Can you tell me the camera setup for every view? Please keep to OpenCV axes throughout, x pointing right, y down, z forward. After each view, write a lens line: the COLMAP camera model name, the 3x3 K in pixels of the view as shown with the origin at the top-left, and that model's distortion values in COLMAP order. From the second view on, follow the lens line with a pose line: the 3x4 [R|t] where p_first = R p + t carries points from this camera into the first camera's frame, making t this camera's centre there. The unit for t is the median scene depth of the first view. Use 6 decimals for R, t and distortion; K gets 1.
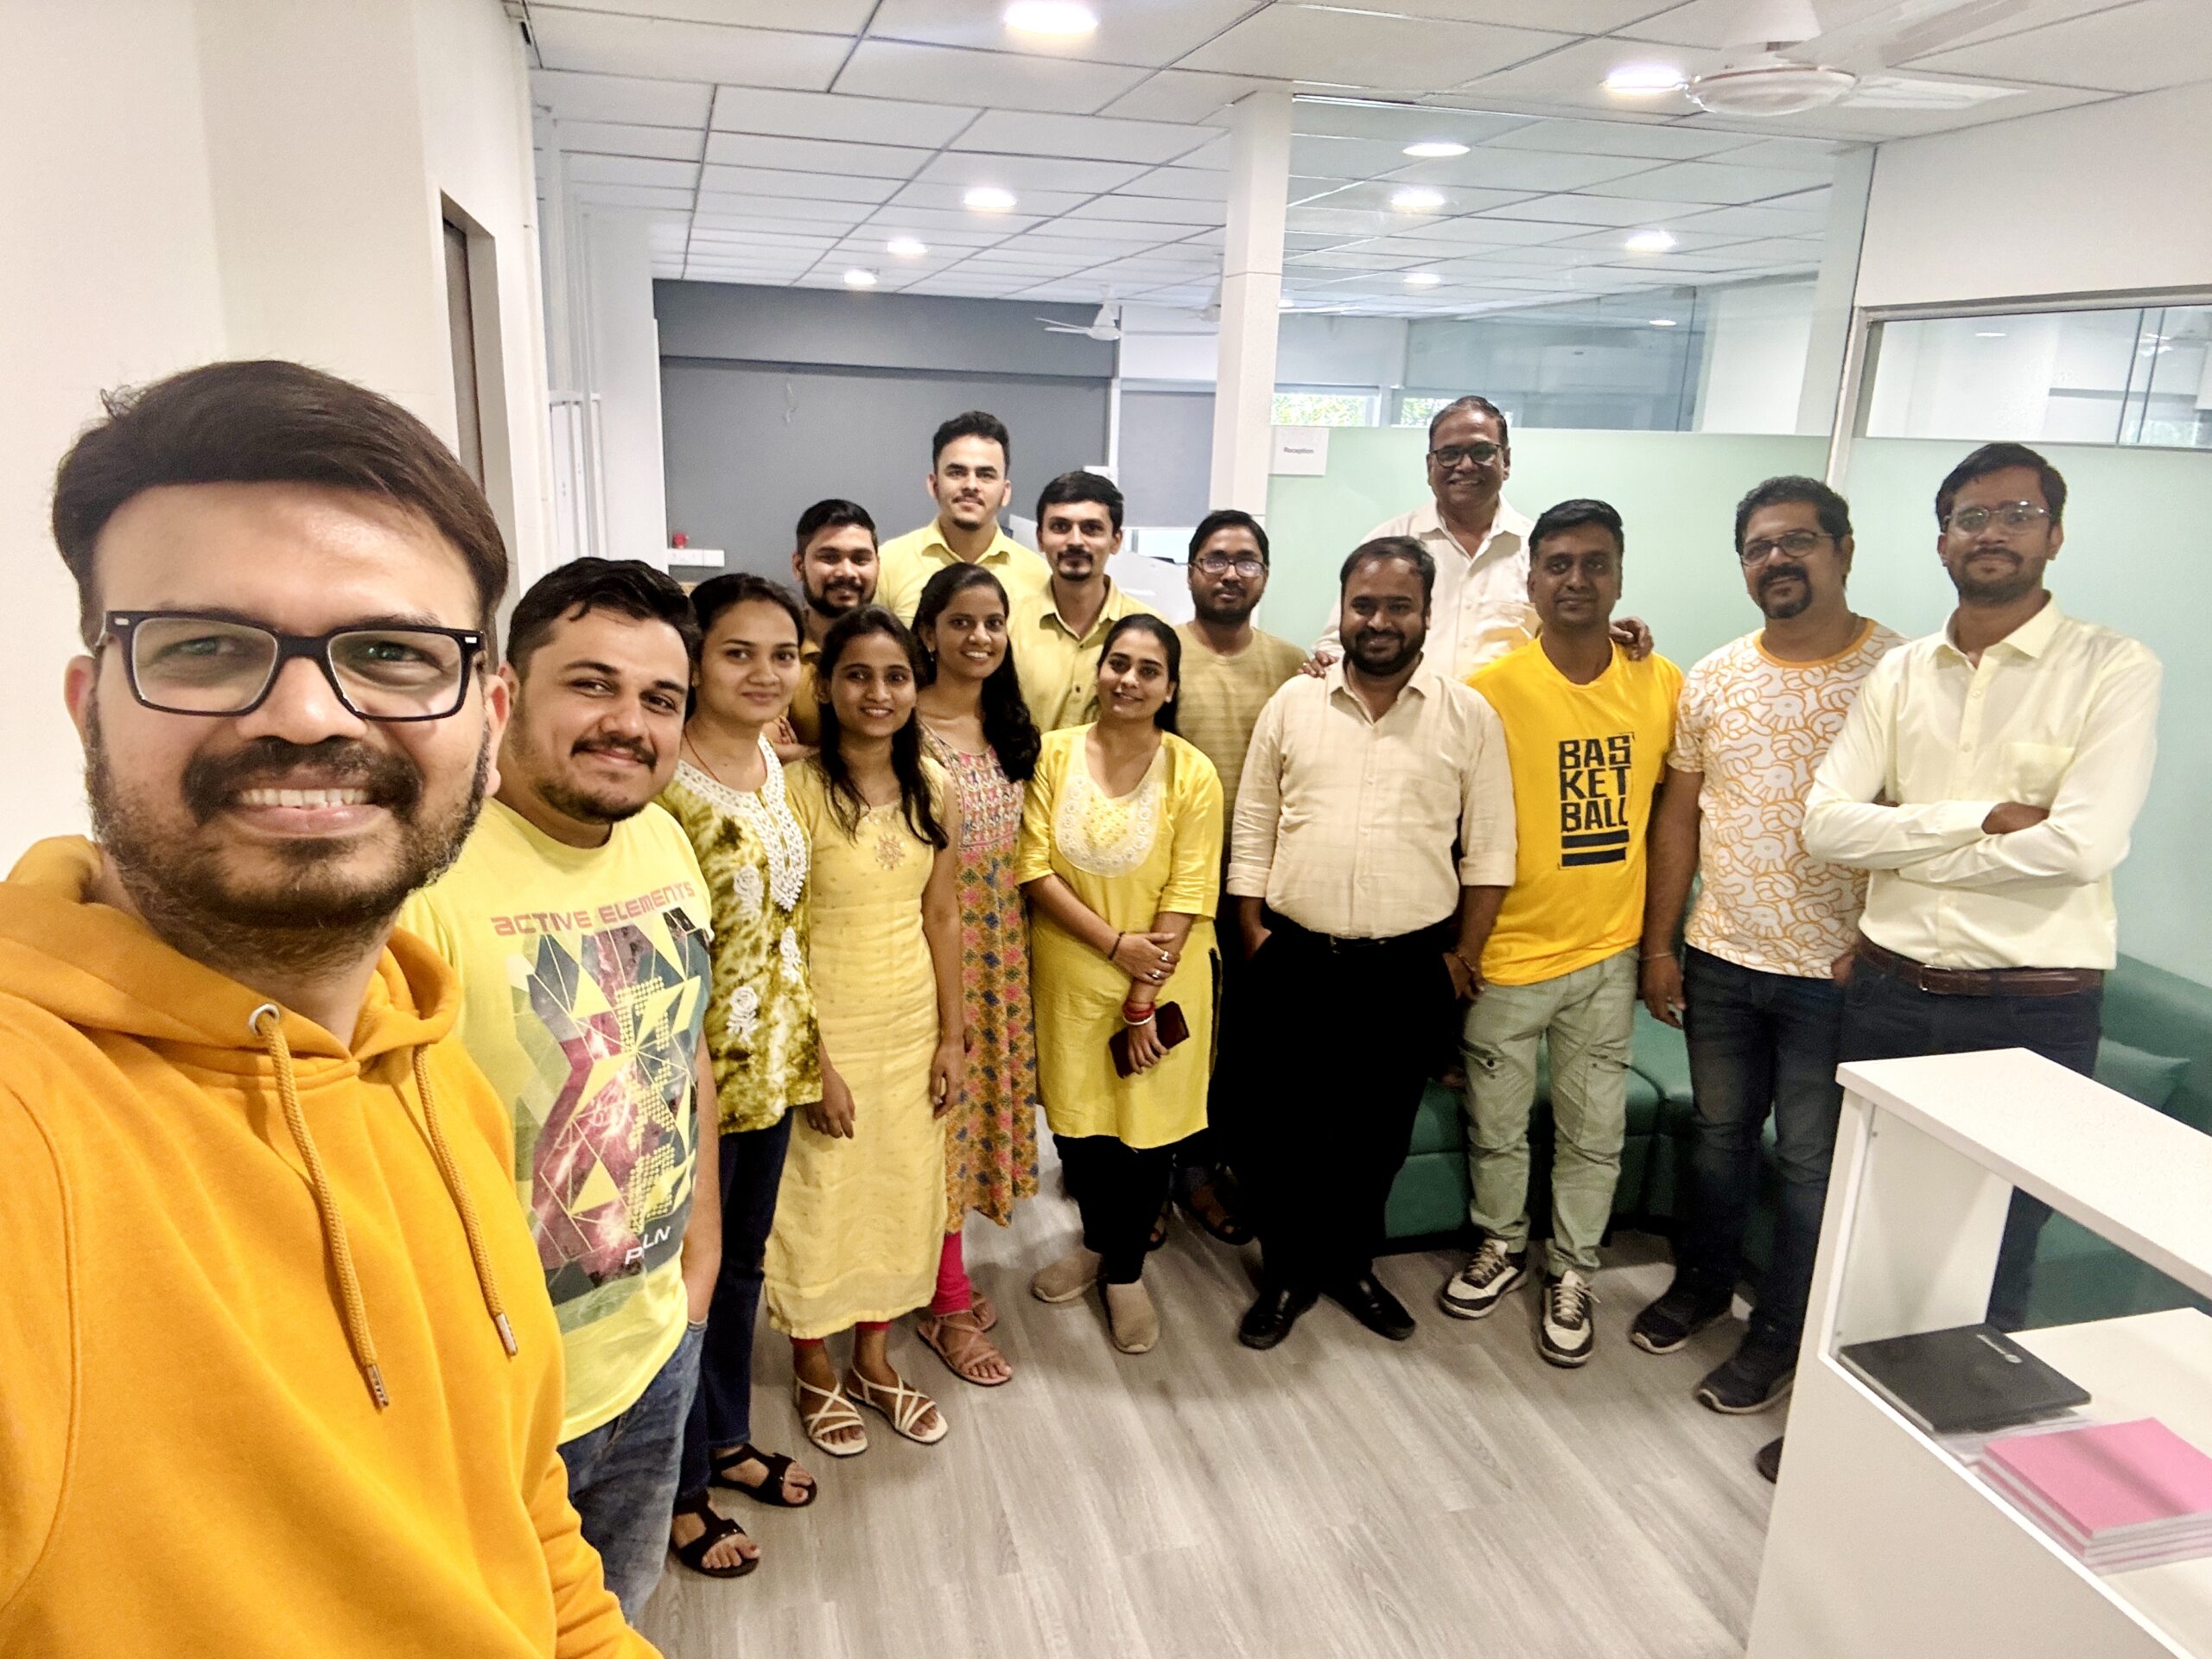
lens RADIAL K [[1538.8, 0, 1071.7], [0, 1538.8, 855.1], [0, 0, 1]] dist [0.034182, -0.035299]
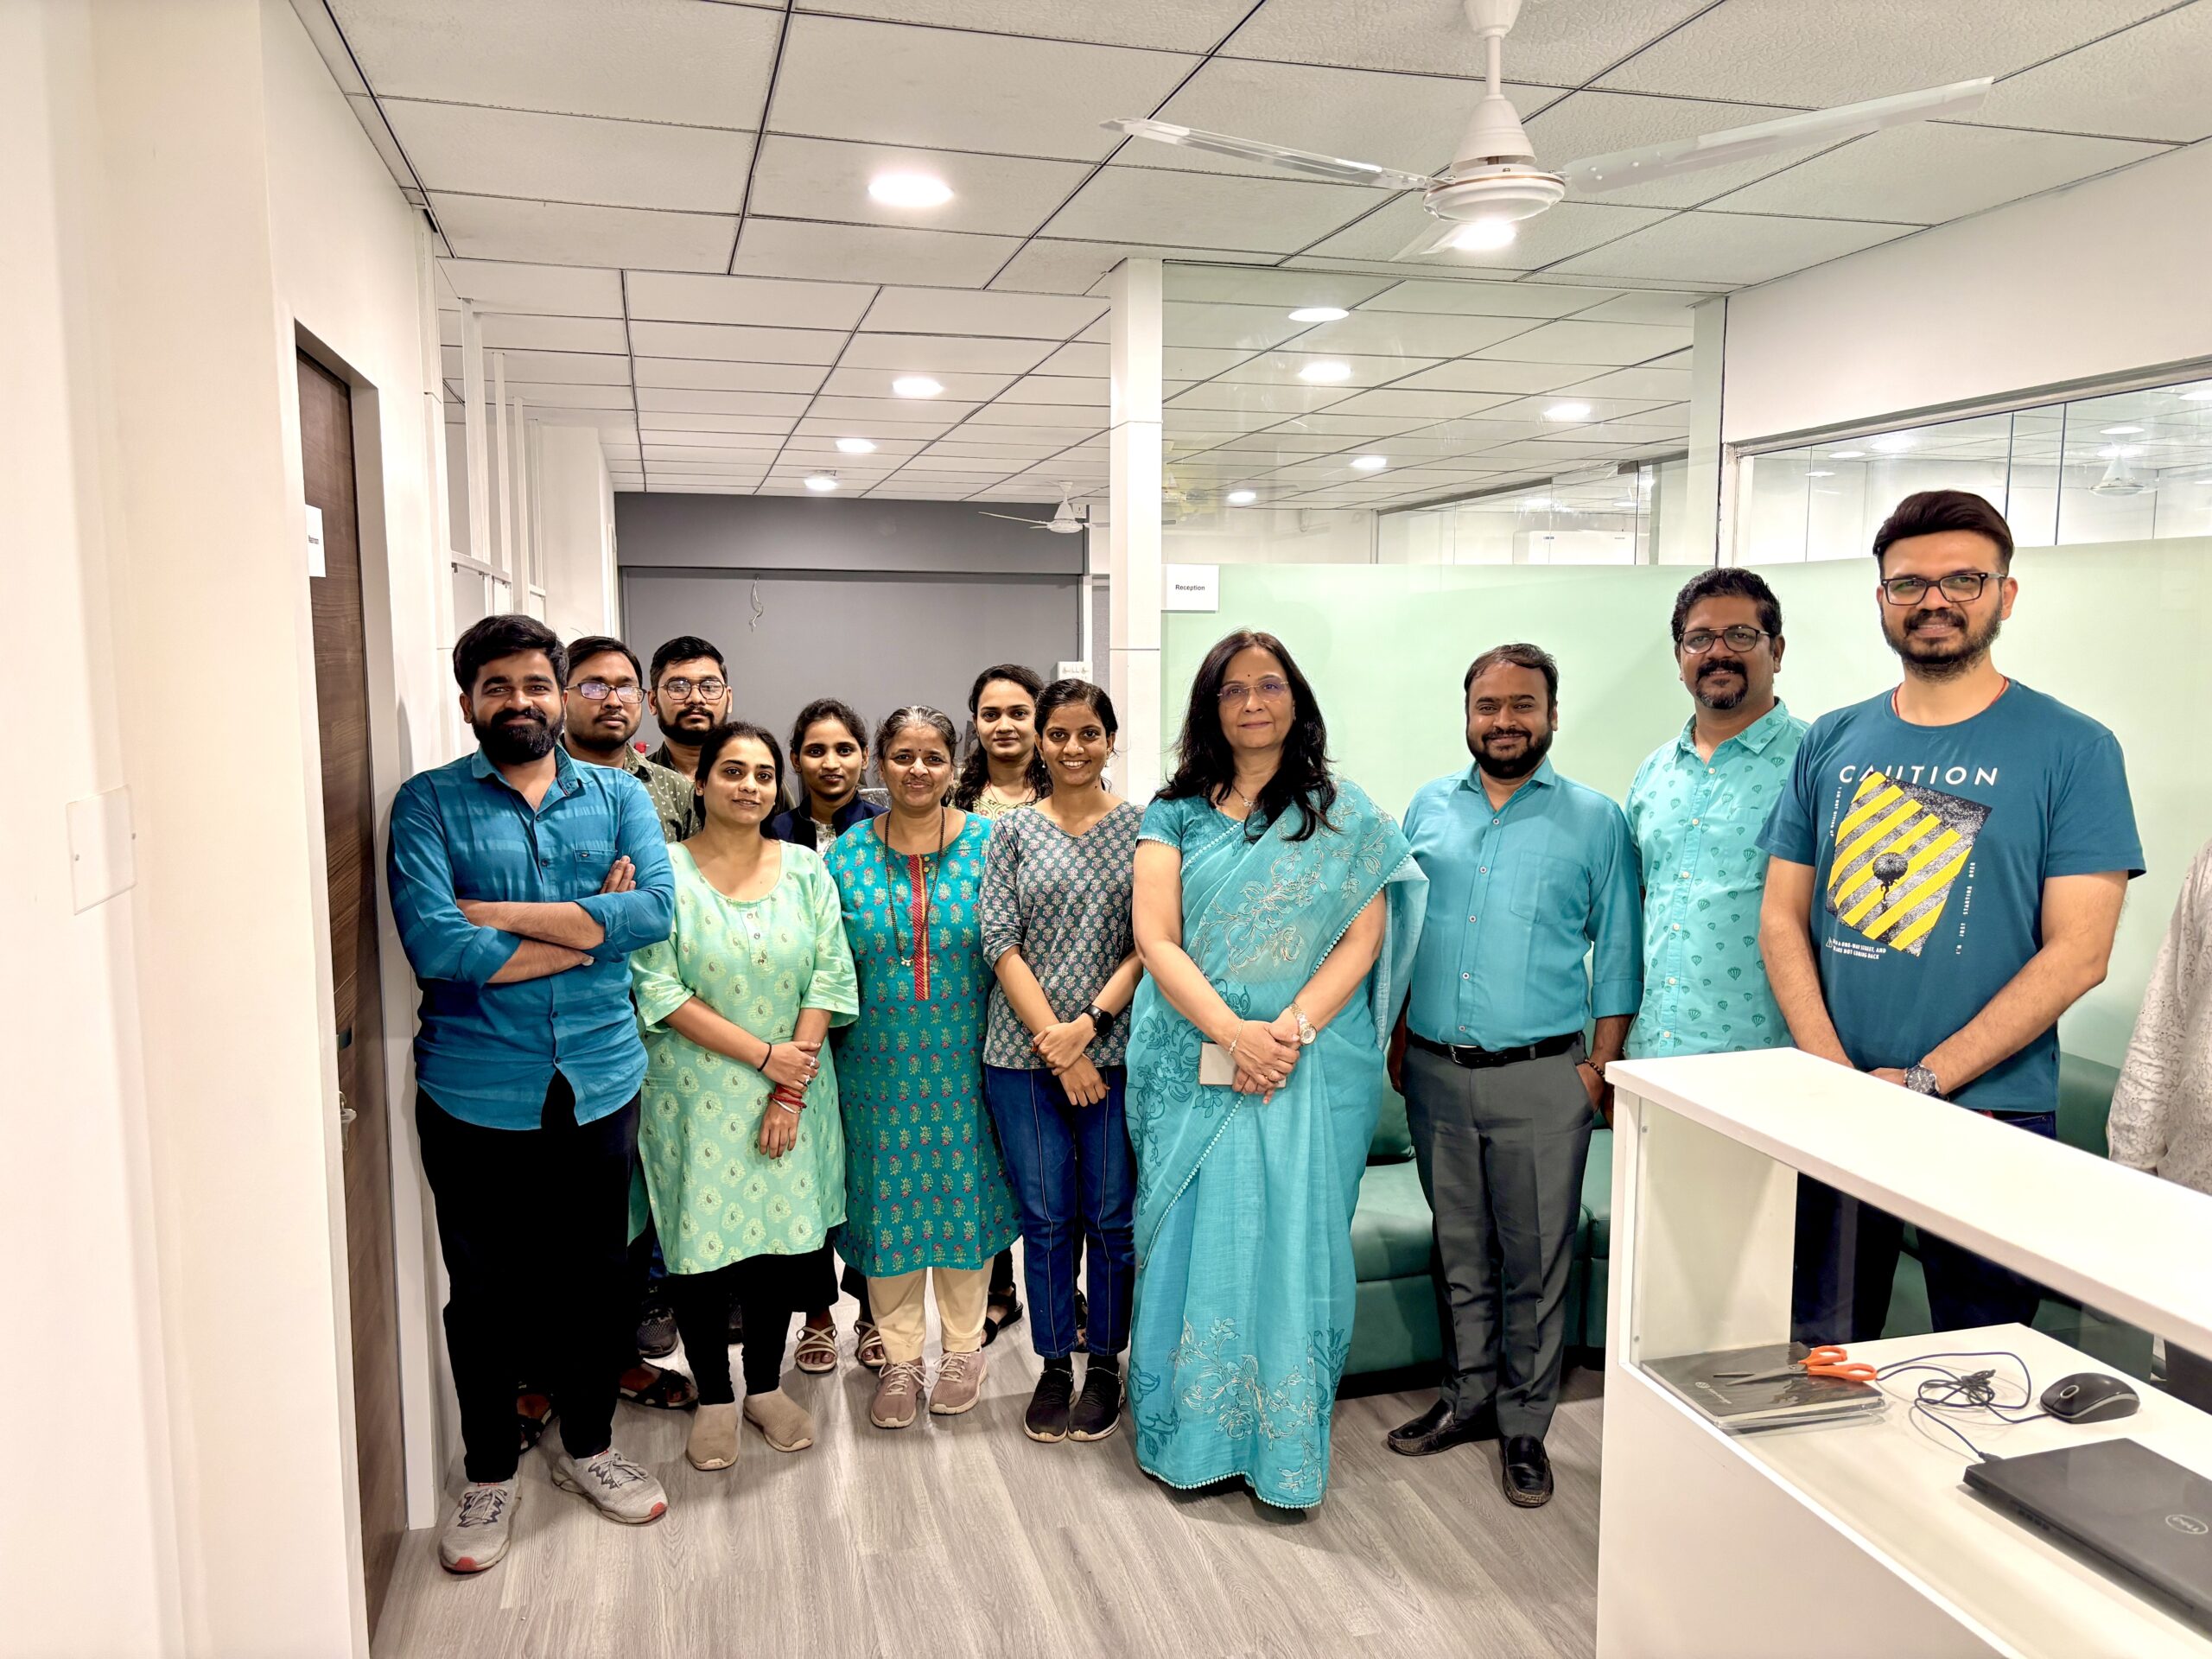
lens RADIAL K [[1652.0, 0, 1118.7], [0, 1652.0, 857.9], [0, 0, 1]] dist [0.017661, -0.011342]
pose [[0.999387, -0.032681, 0.012568, 0.100351], [0.034192, 0.988219, -0.149180, 0.096502], [-0.007545, 0.149518, 0.988730, -0.071680]]
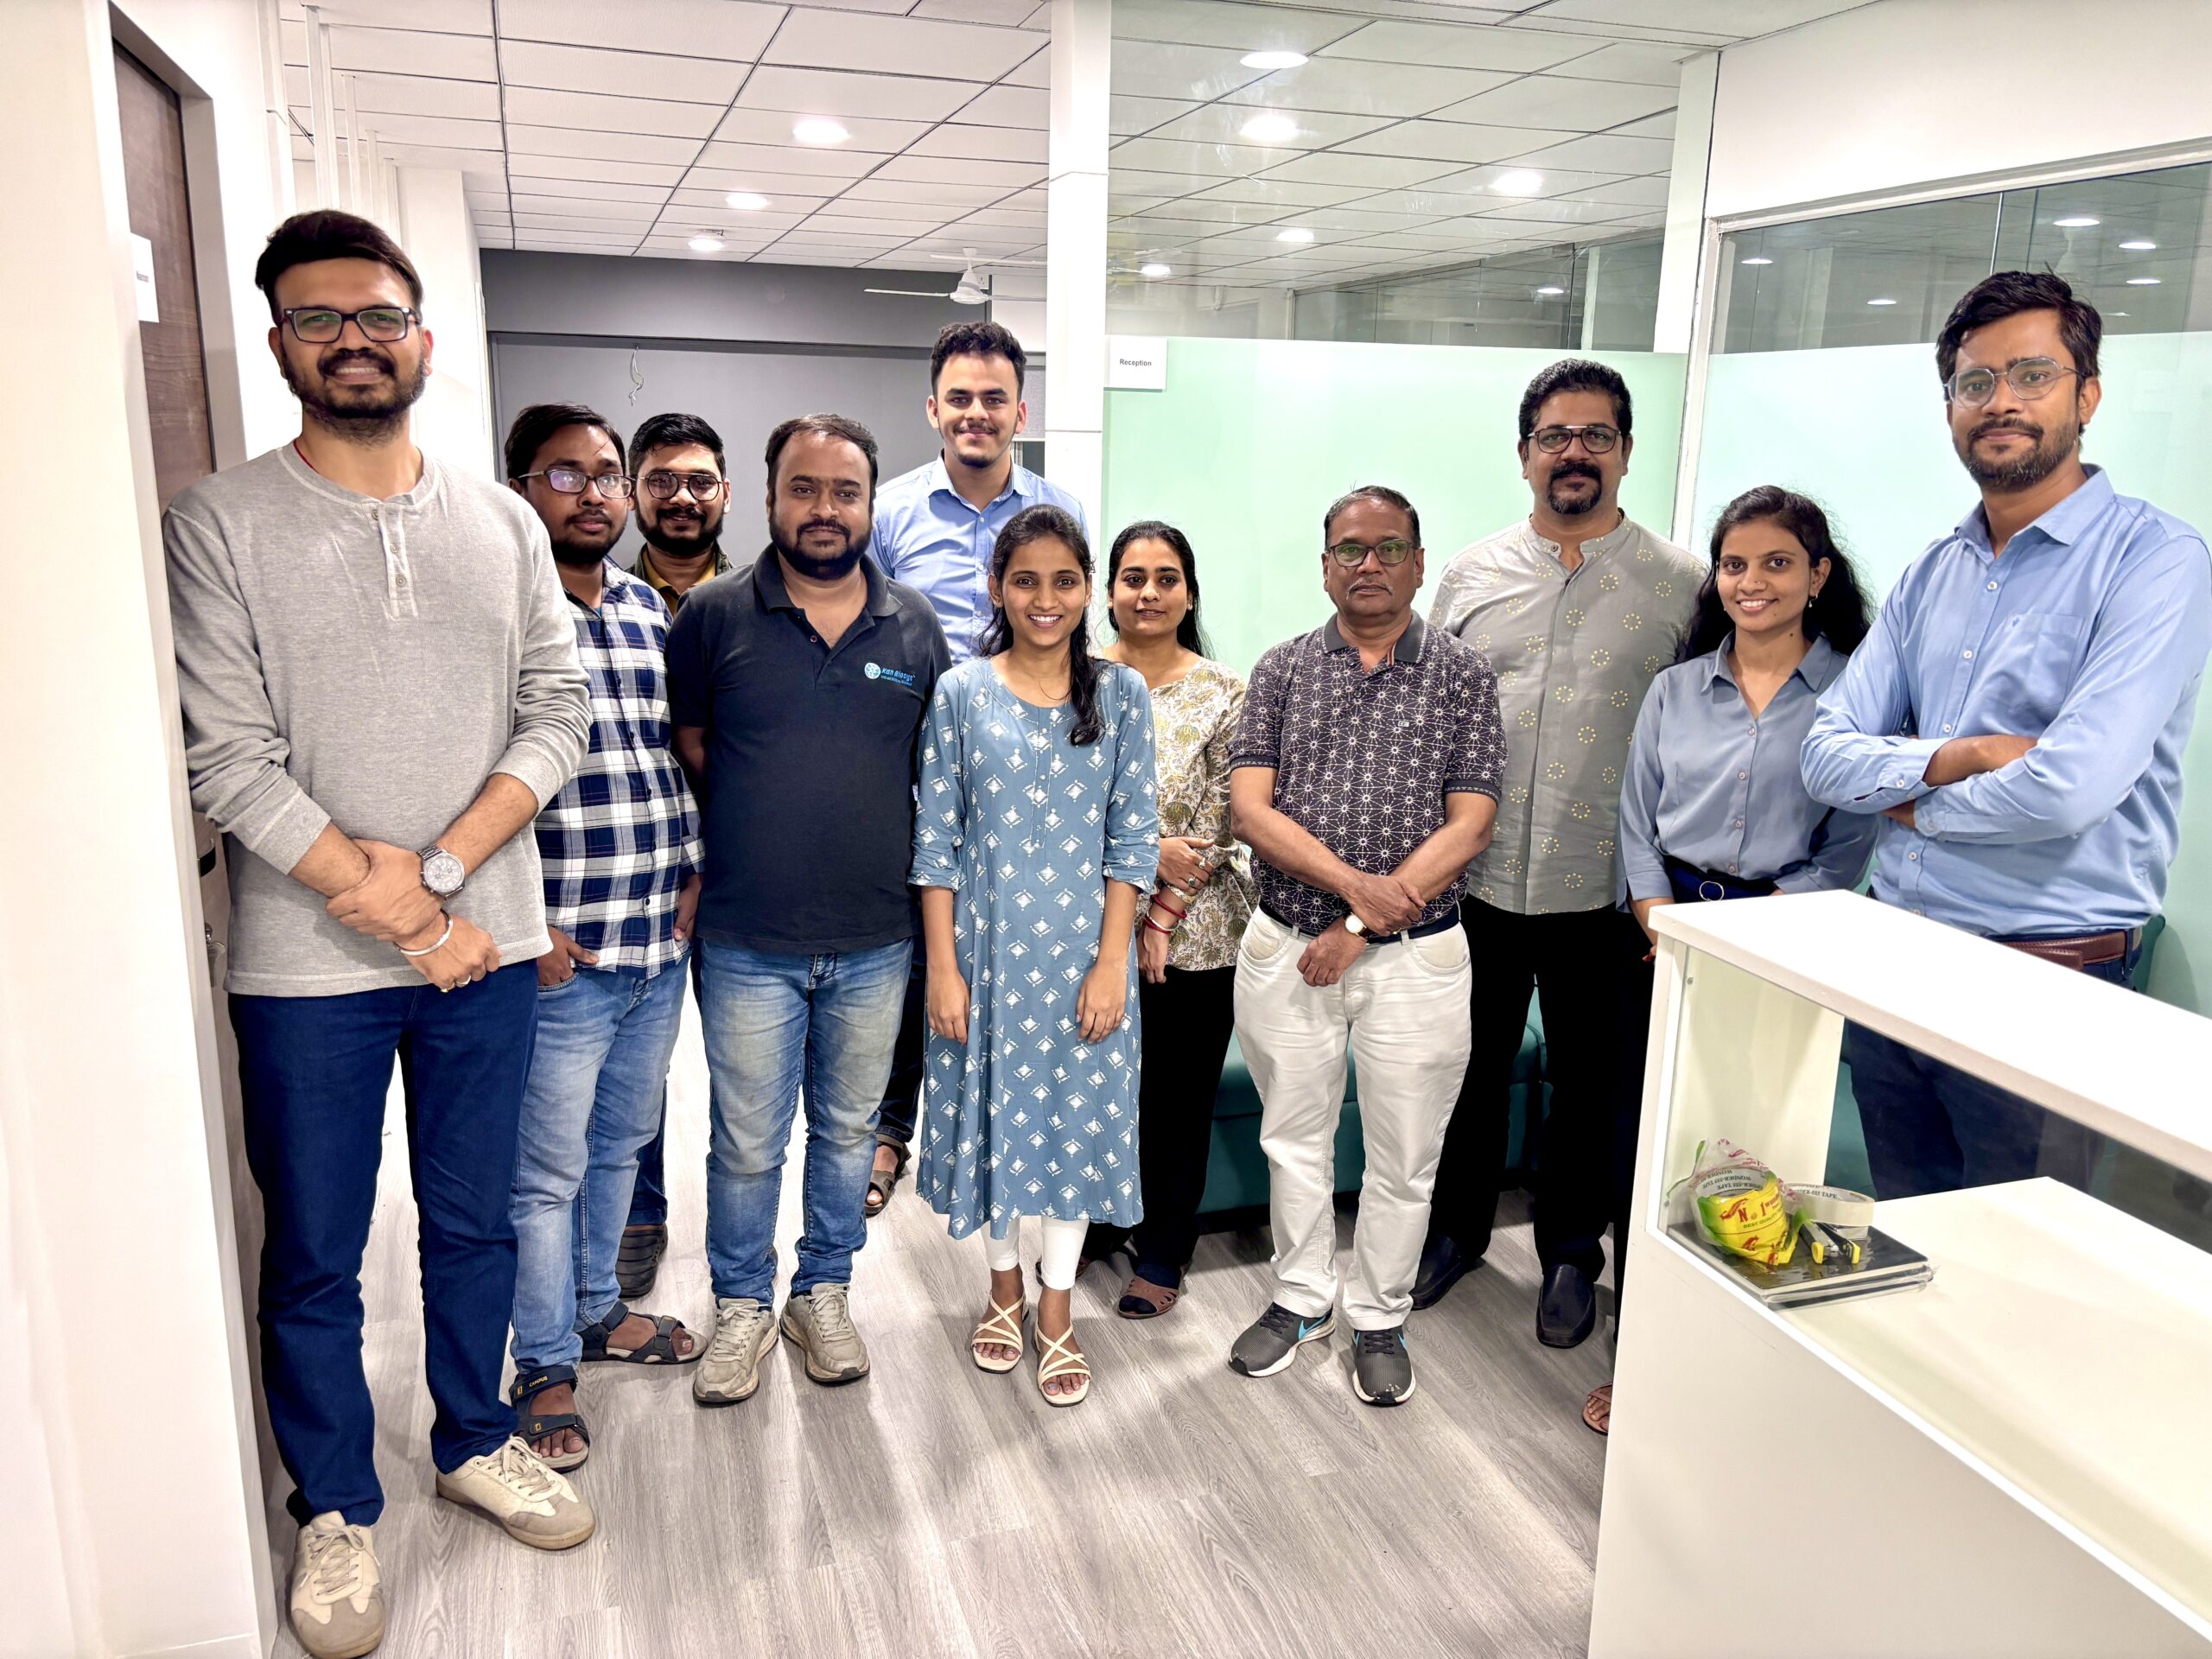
lens RADIAL K [[1652.0, 0, 1093.5], [0, 1652.0, 830.0], [0, 0, 1]] dist [0.017661, -0.011342]
pose [[0.997474, -0.026889, 0.065743, 0.060470], [0.029531, 0.998781, -0.039553, 0.074460], [-0.064599, 0.041394, 0.997052, 0.014715]]
